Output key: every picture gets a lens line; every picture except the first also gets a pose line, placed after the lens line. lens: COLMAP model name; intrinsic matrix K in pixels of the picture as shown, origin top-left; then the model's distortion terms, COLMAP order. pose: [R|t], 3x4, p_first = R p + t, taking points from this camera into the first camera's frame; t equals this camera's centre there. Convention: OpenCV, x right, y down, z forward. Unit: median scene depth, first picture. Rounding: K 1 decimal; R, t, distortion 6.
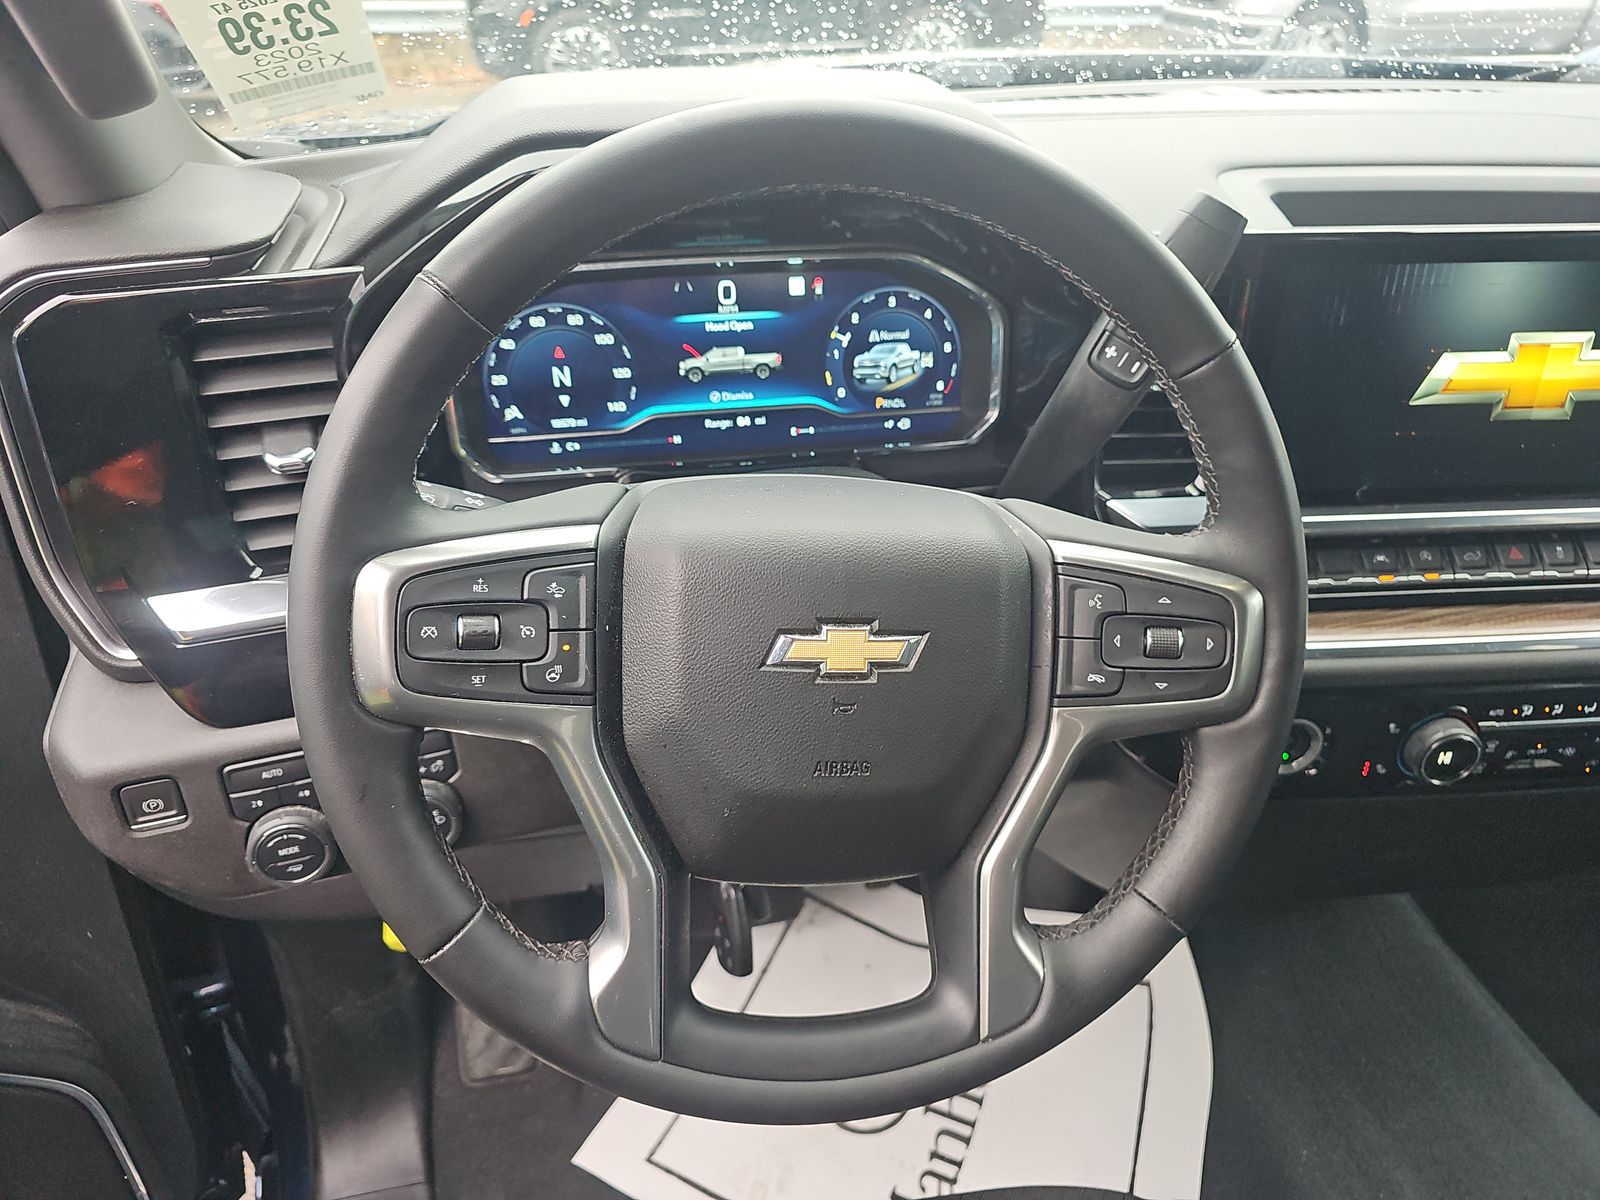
lens RADIAL K [[1070.8, 0, 800.0], [0, 1070.8, 600.0], [0, 0, 1]] dist [0.003709, 0.000186]
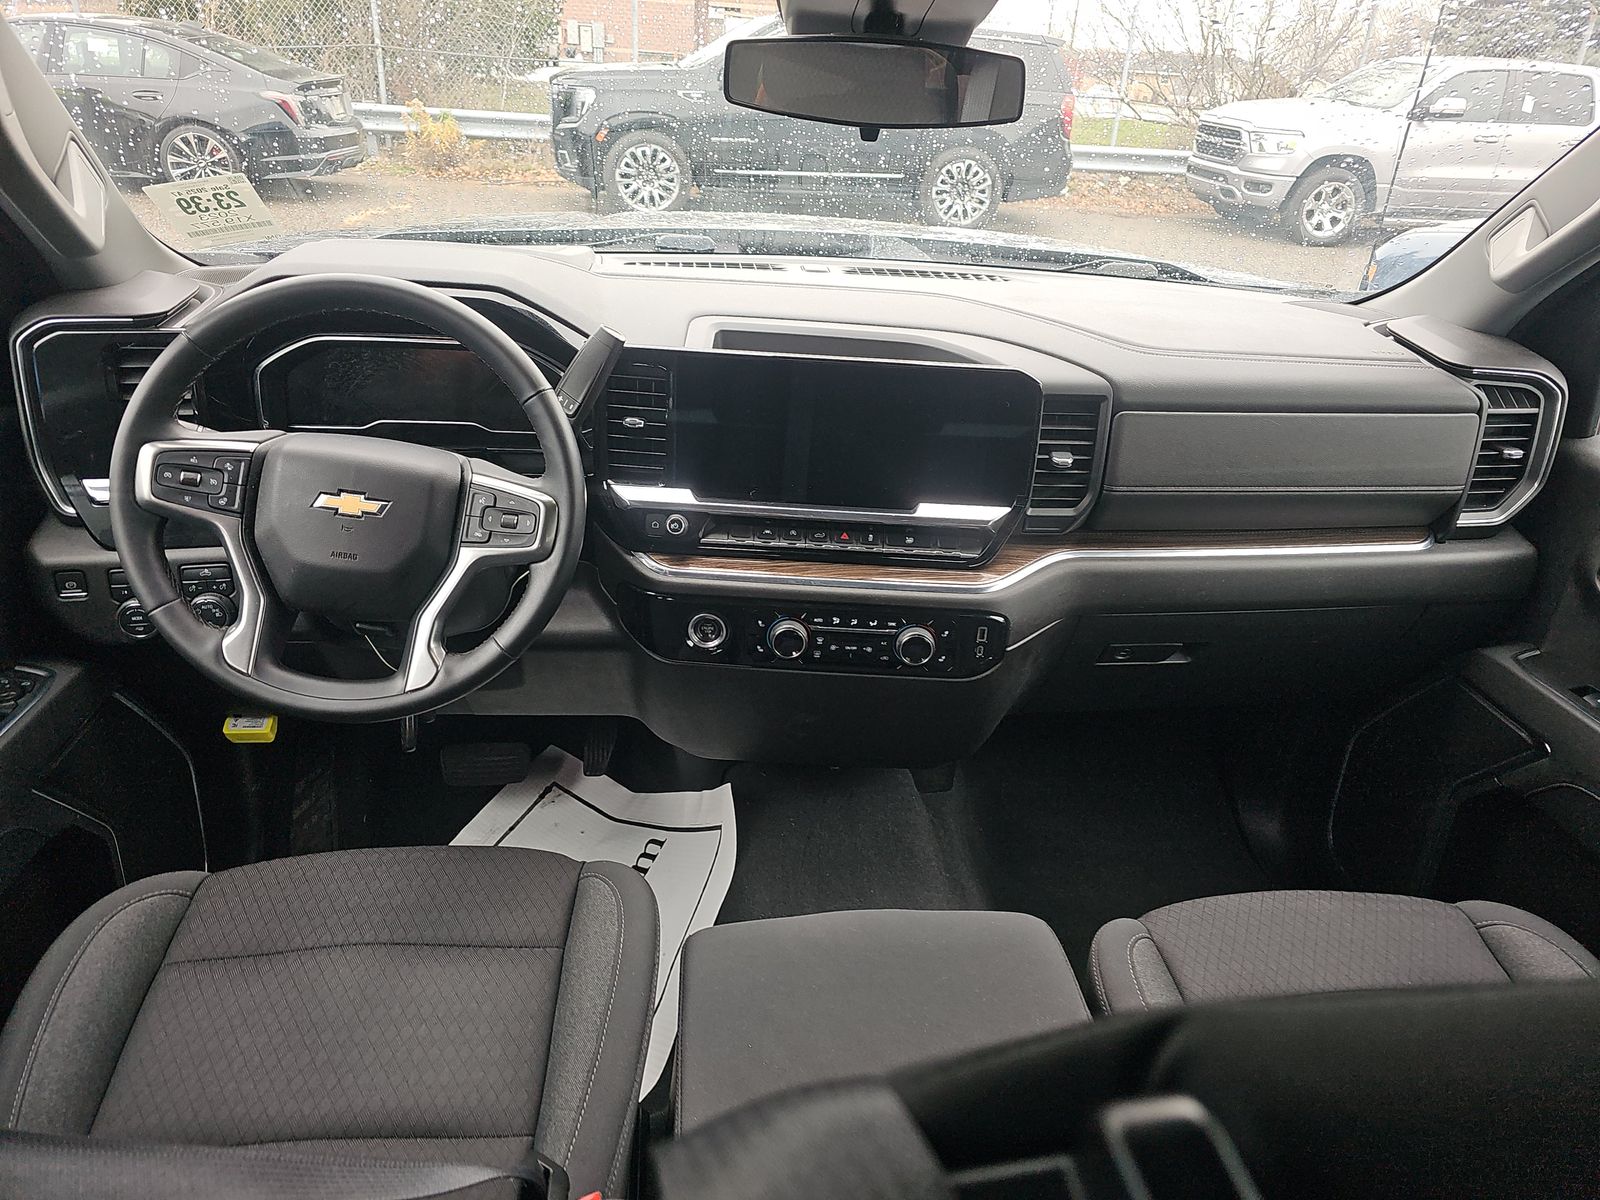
lens RADIAL K [[1067.5, 0, 811.3], [0, 1067.5, 590.0], [0, 0, 1]] dist [0.020355, -0.003365]
pose [[0.994932, 0.085679, -0.052631, 1.160003], [-0.090282, 0.991620, -0.092405, 0.351683], [0.044273, 0.096688, 0.994330, -1.231716]]
